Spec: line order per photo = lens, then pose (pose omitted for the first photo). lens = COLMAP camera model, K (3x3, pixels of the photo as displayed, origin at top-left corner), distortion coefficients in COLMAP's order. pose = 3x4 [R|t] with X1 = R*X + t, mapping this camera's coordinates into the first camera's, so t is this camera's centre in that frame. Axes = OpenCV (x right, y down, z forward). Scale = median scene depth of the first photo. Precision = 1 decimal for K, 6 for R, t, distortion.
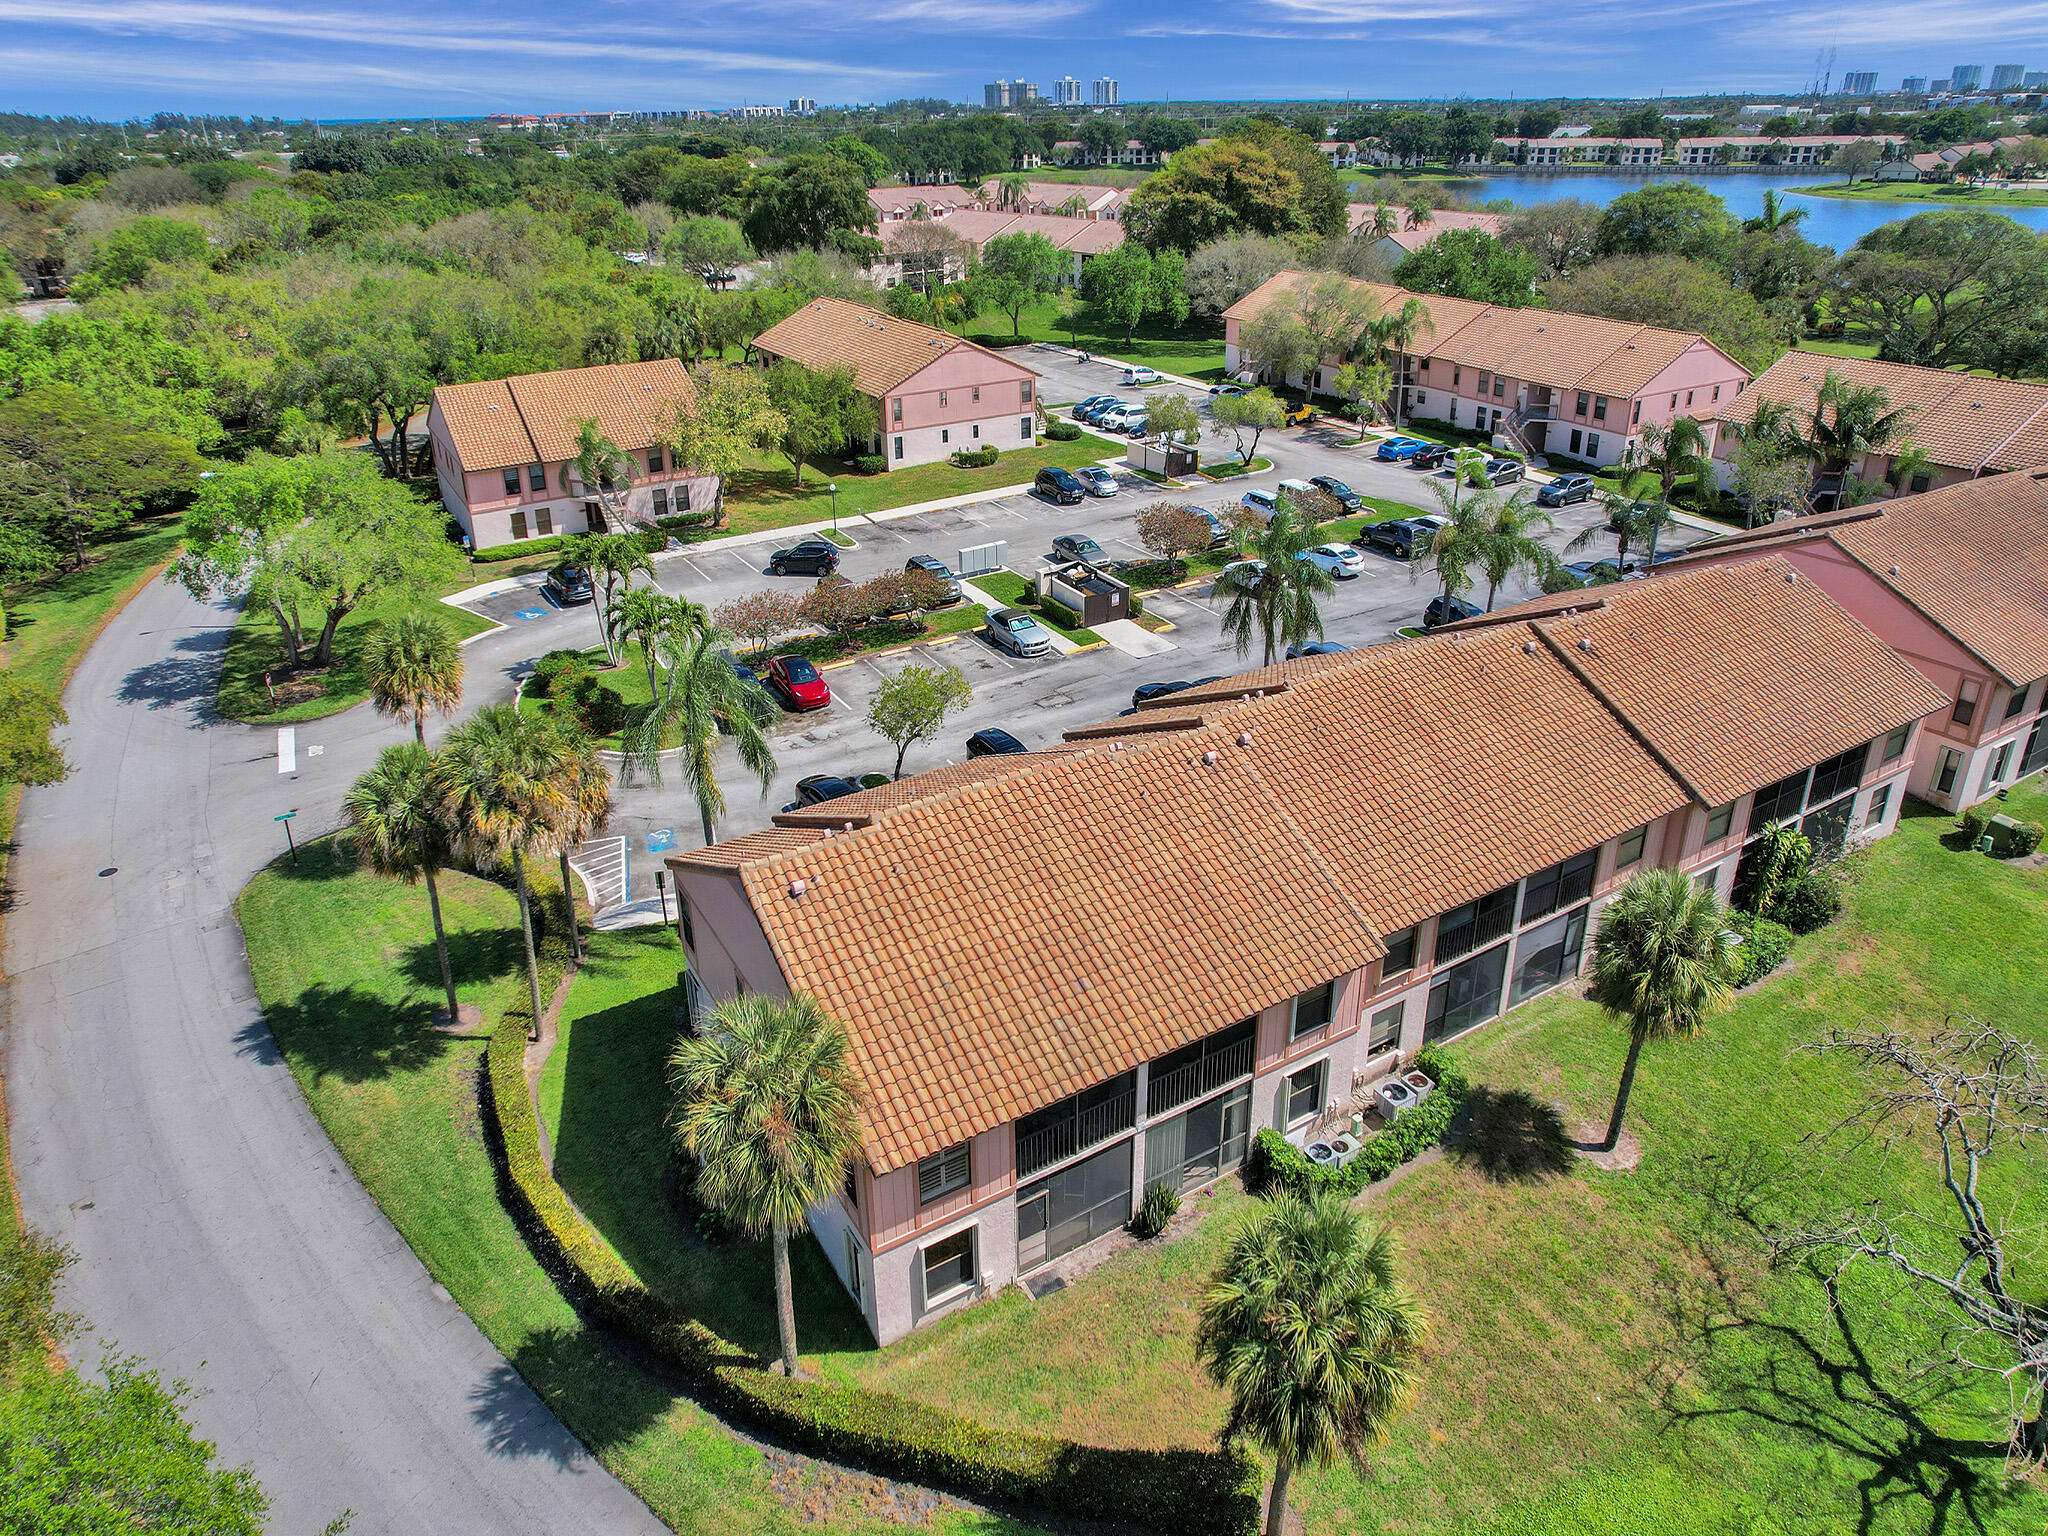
lens RADIAL K [[1291.1, 0, 1023.1], [0, 1291.1, 721.4], [0, 0, 1]] dist [-0.067281, 0.067273]
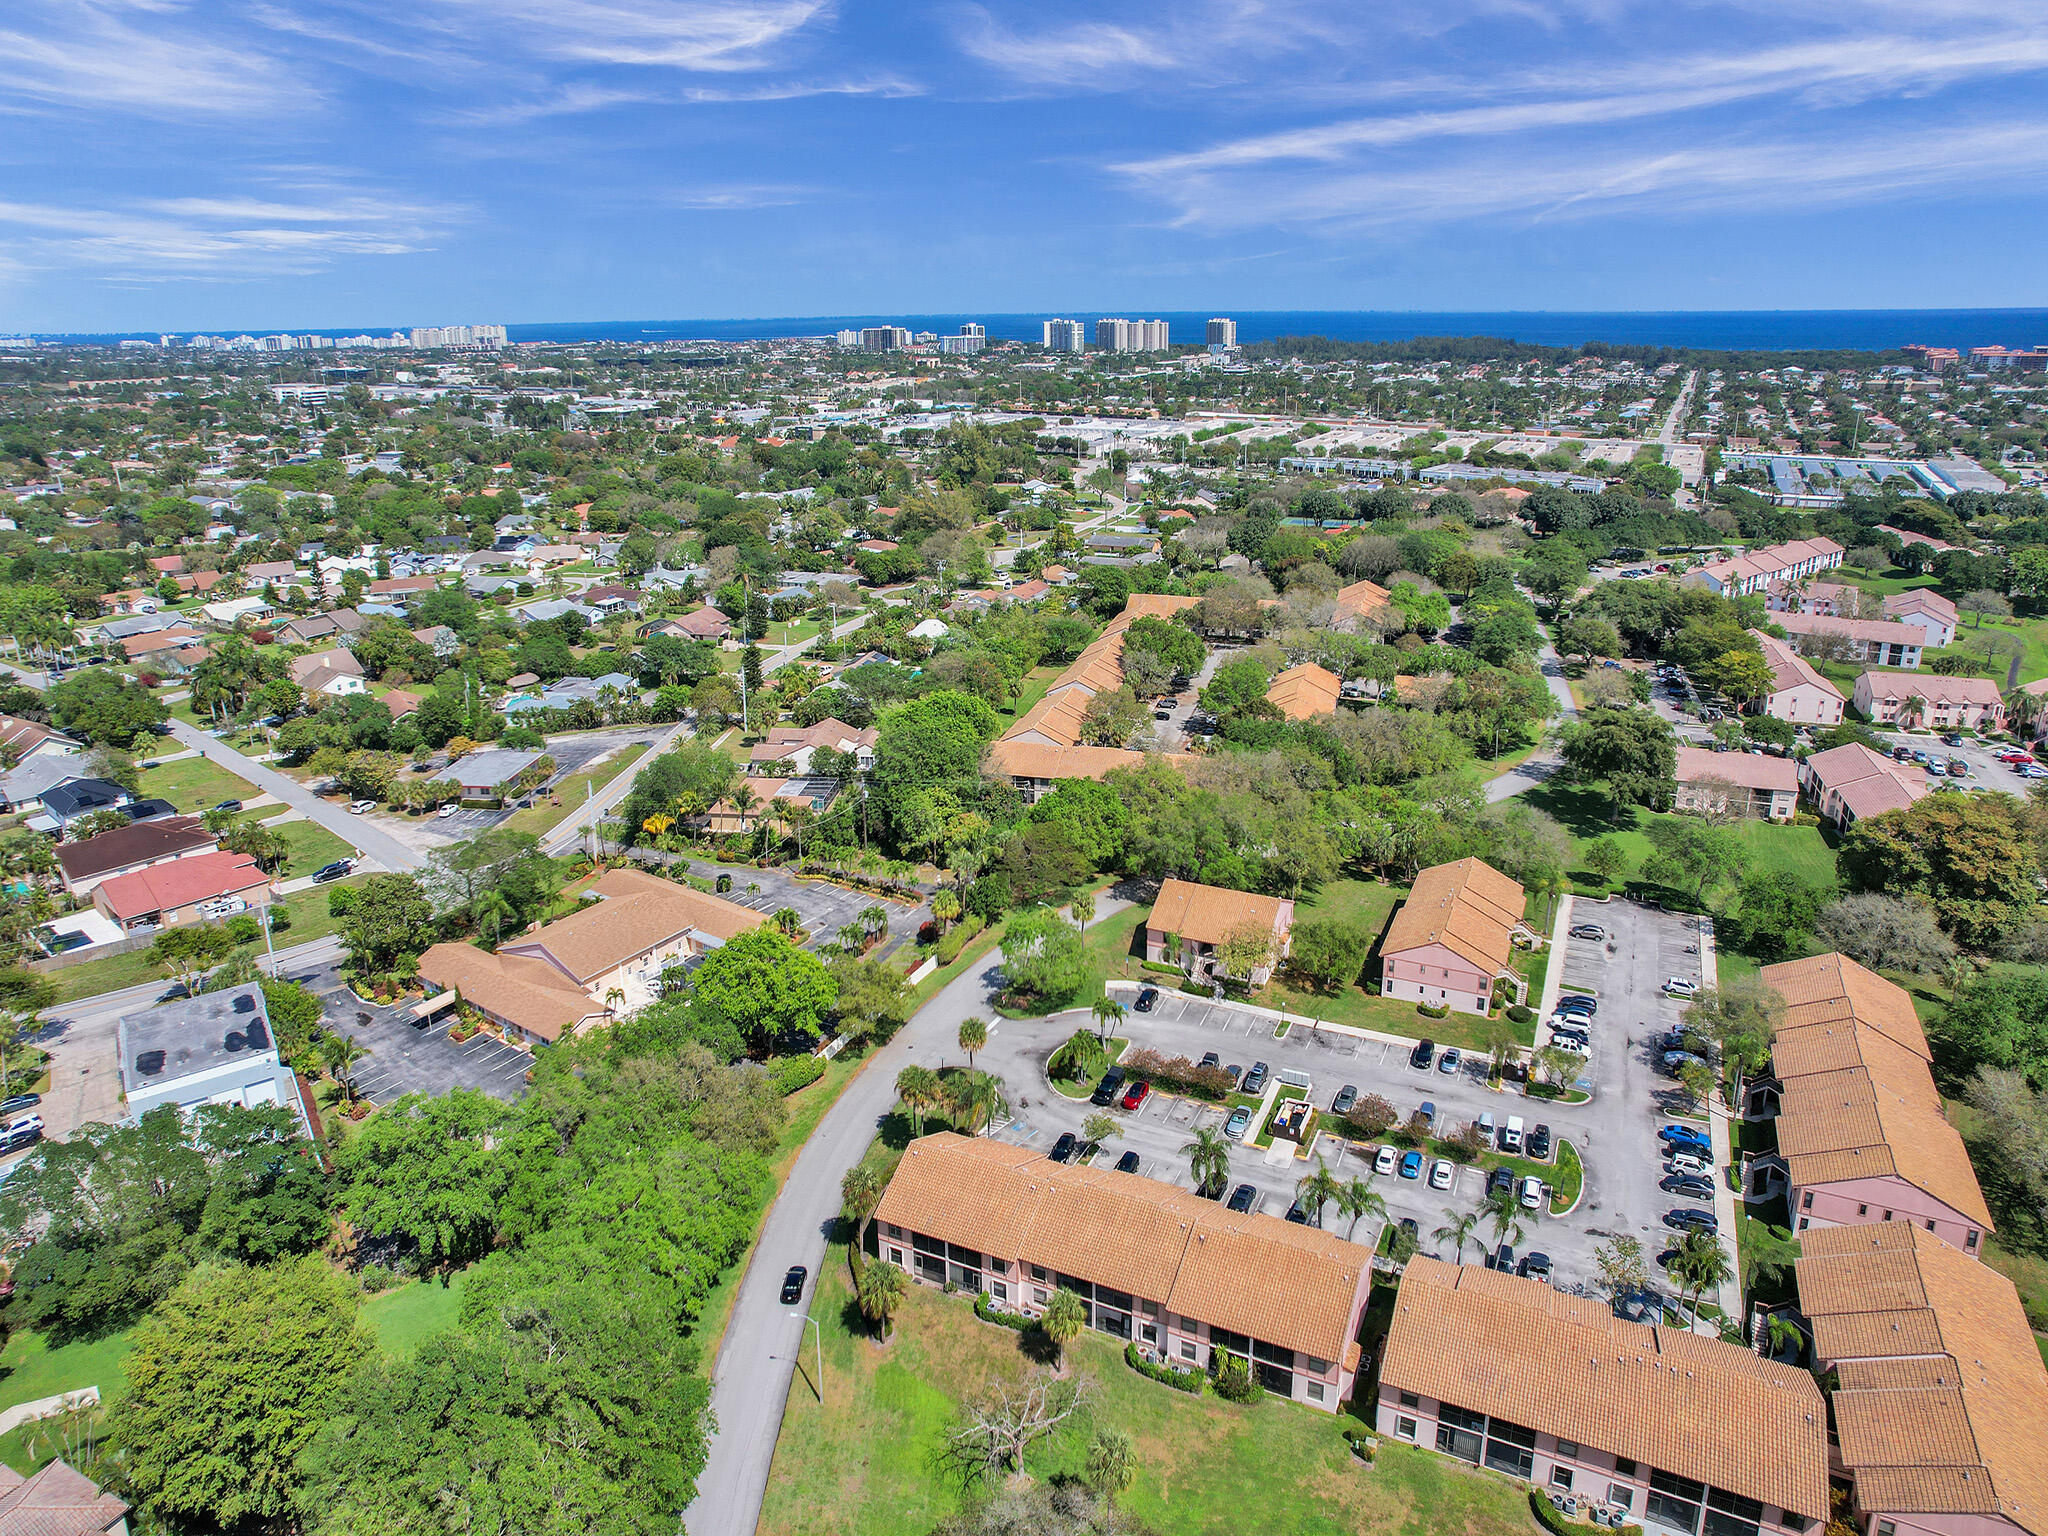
lens RADIAL K [[1297.1, 0, 1020.8], [0, 1297.1, 765.3], [0, 0, 1]] dist [-0.068360, 0.058544]
pose [[0.558556, 0.289348, -0.777363, 0.885487], [-0.359343, 0.929083, 0.087623, -0.467449], [0.747588, 0.230397, 0.622920, -0.492588]]
